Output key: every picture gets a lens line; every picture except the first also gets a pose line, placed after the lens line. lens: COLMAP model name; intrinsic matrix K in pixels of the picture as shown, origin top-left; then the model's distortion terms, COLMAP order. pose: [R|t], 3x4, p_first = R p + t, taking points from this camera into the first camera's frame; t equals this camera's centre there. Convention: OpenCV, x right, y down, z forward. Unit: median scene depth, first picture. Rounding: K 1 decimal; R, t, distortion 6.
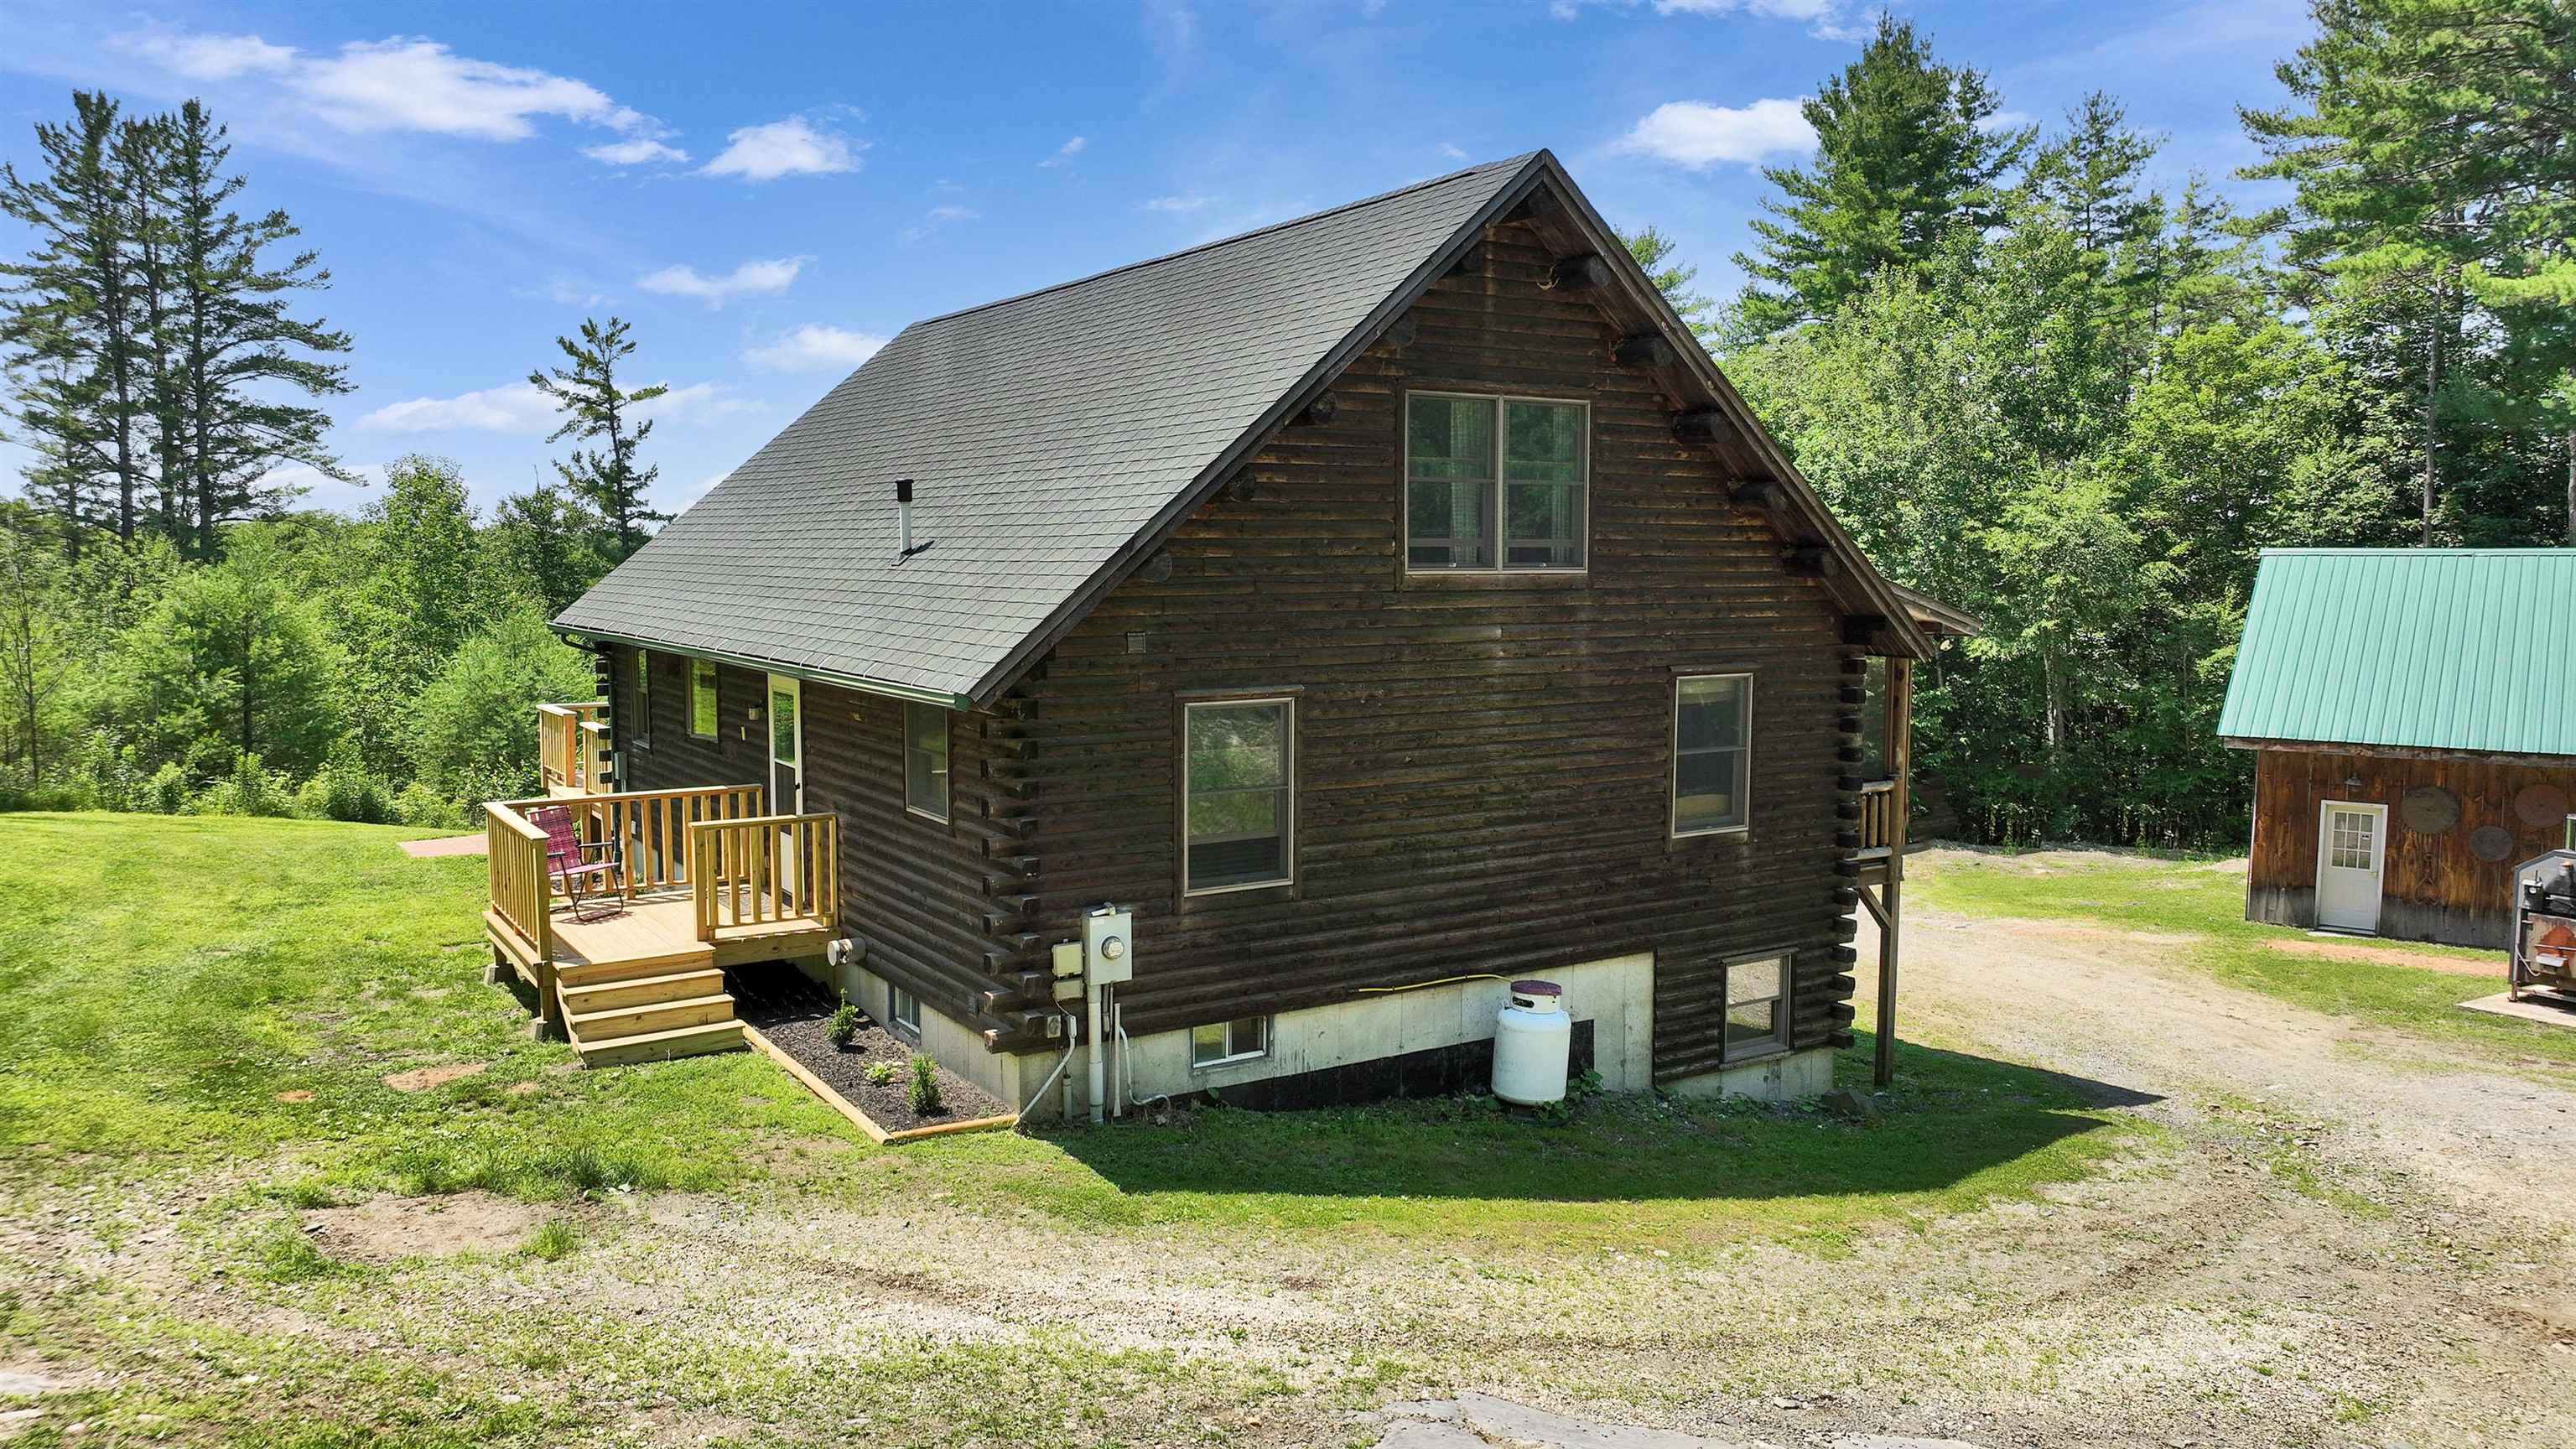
lens RADIAL K [[1807.3, 0, 1291.2], [0, 1807.3, 721.5], [0, 0, 1]] dist [-0.003214, 0.016470]
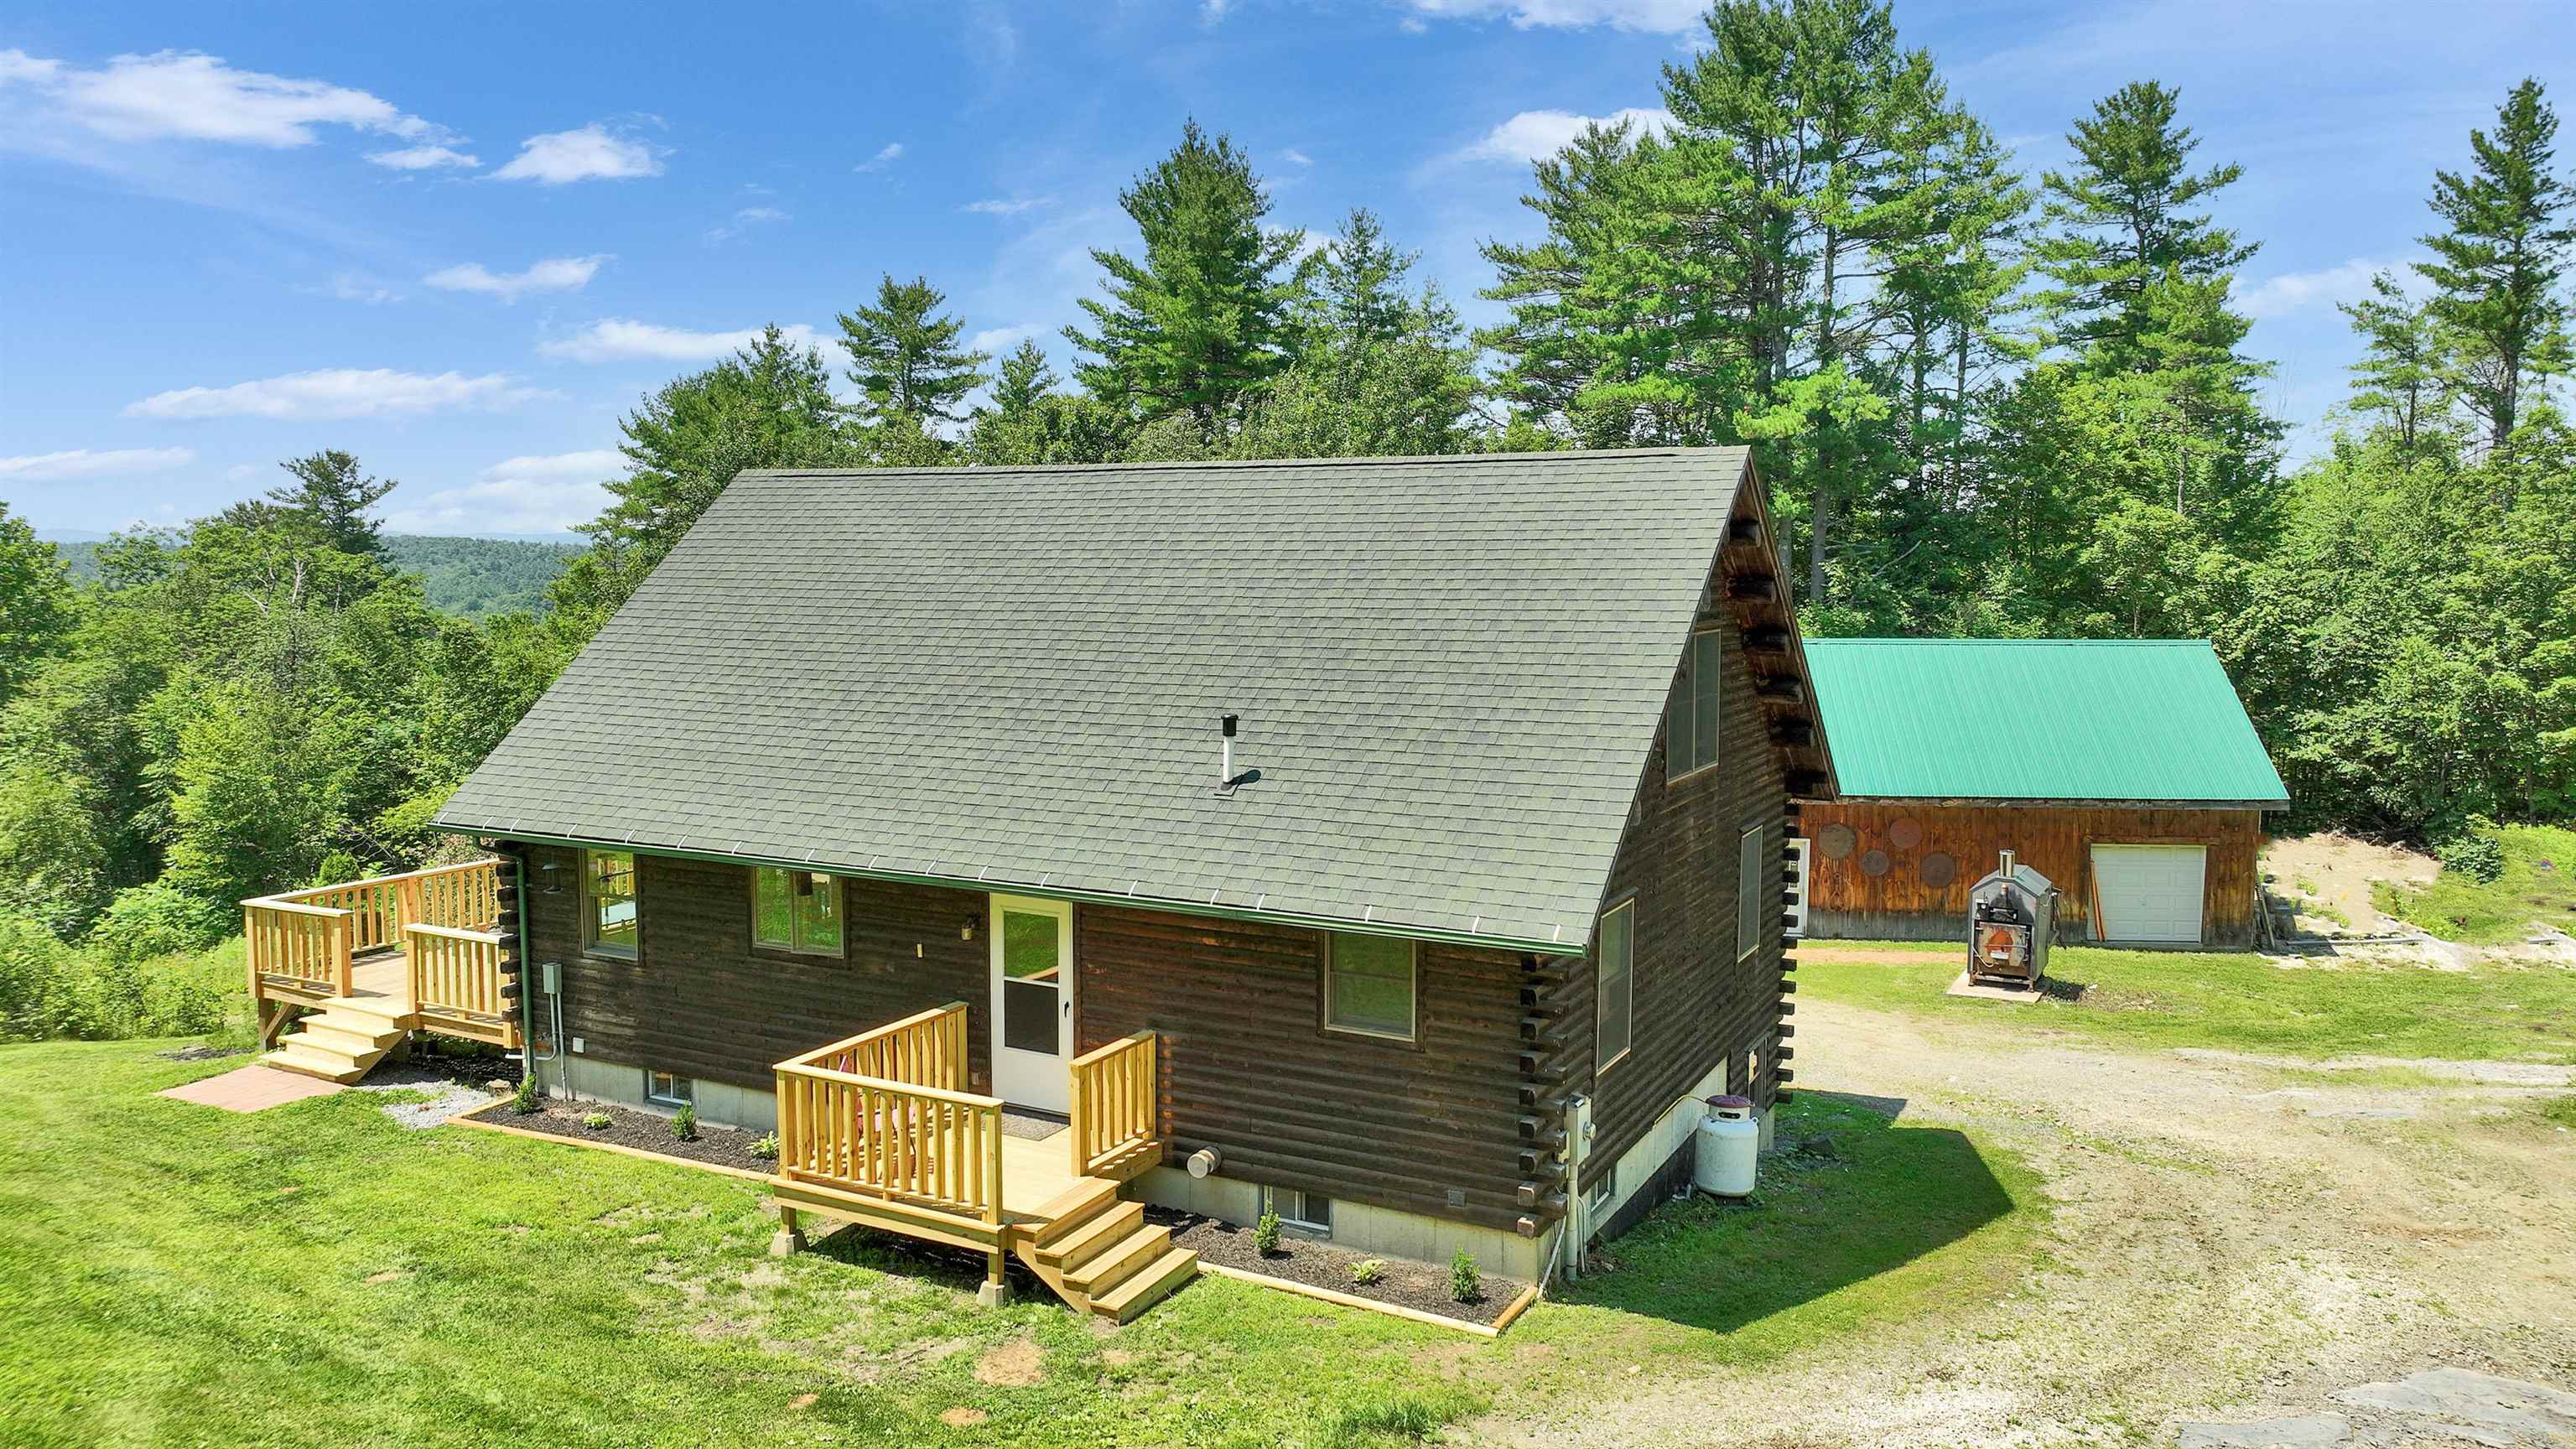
lens RADIAL K [[1807.3, 0, 1297.0], [0, 1807.3, 723.9], [0, 0, 1]] dist [-0.003214, 0.016470]
pose [[0.872782, -0.048206, 0.485723, -0.699788], [0.048474, 0.998752, 0.012021, -0.139625], [-0.485696, 0.013053, 0.874030, 0.043309]]
